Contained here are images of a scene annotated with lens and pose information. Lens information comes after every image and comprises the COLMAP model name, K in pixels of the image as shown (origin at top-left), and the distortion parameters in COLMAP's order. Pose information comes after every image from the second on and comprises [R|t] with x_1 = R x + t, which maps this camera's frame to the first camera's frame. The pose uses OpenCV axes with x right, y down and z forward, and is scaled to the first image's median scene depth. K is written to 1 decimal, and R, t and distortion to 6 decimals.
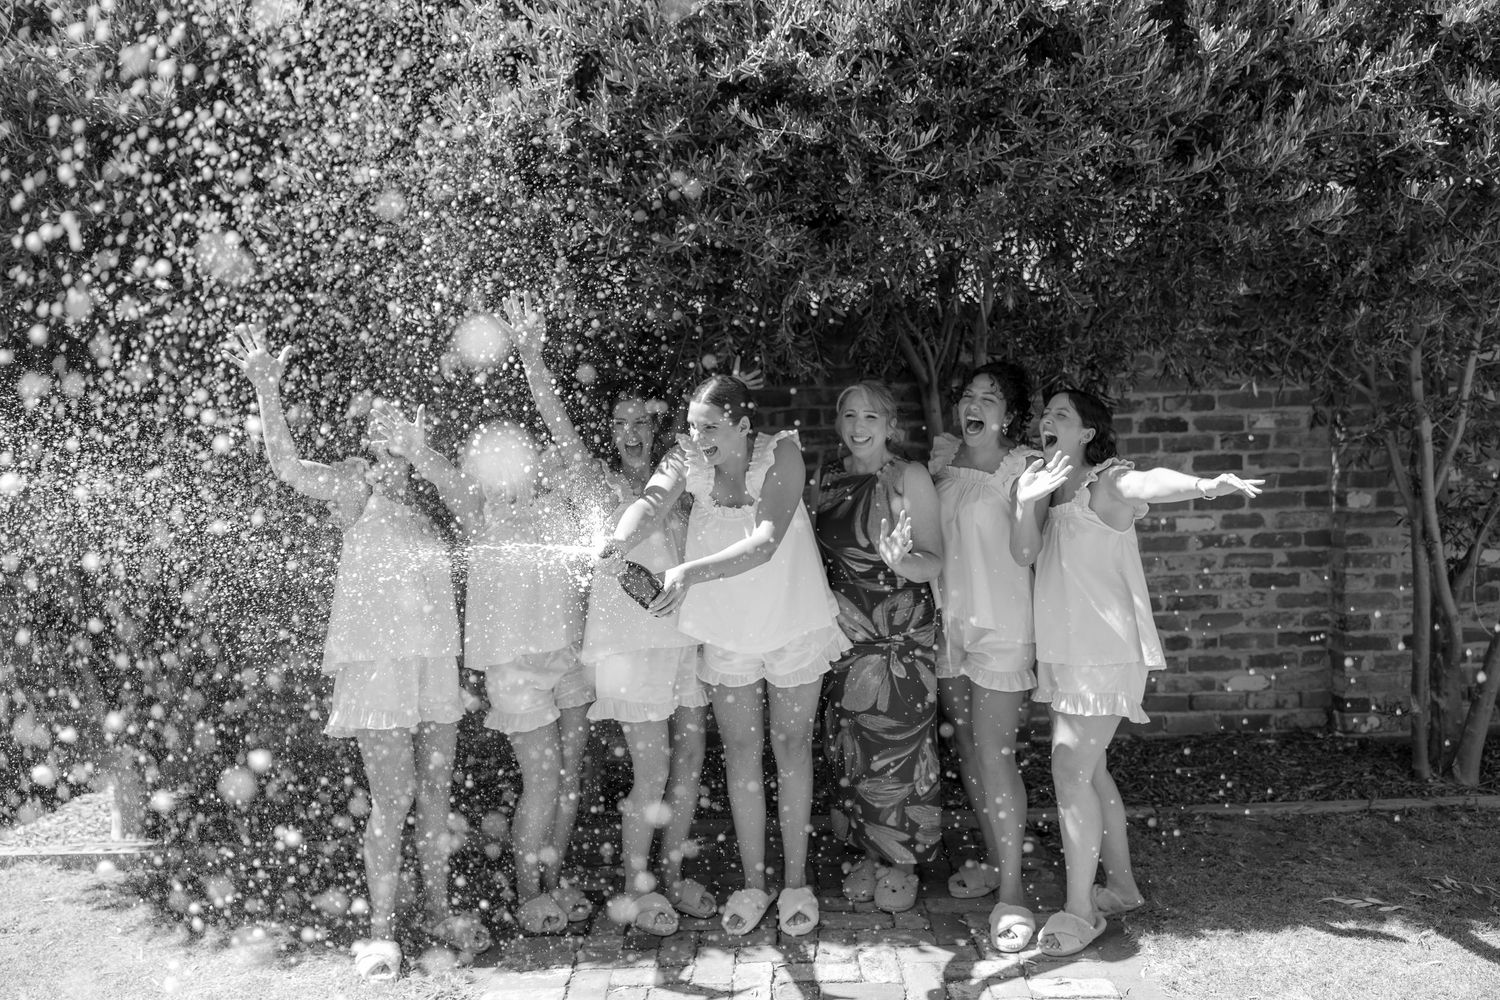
lens RADIAL K [[1161.9, 0, 747.1], [0, 1161.9, 505.3], [0, 0, 1]] dist [0.002001, 0.000175]
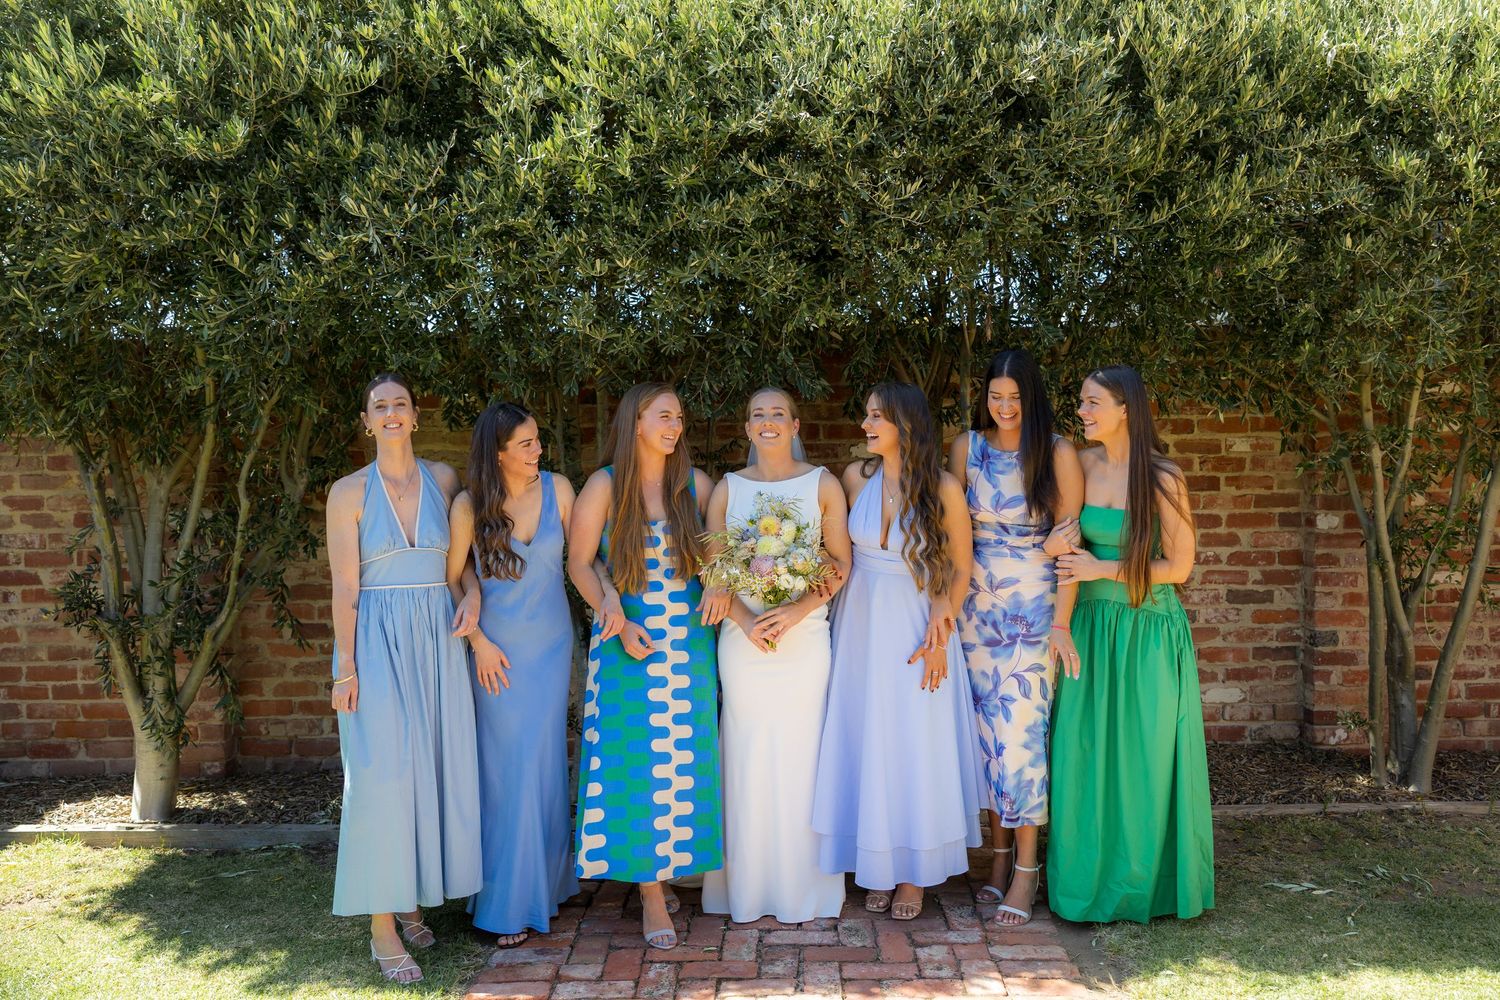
lens RADIAL K [[1451.7, 0, 745.8], [0, 1451.7, 487.4], [0, 0, 1]] dist [0.022927, 0.000000]
pose [[0.999690, 0.023220, -0.009020, 0.011819], [-0.023469, 0.999316, -0.028582, 0.017453], [0.008350, 0.028785, 0.999551, -0.395913]]
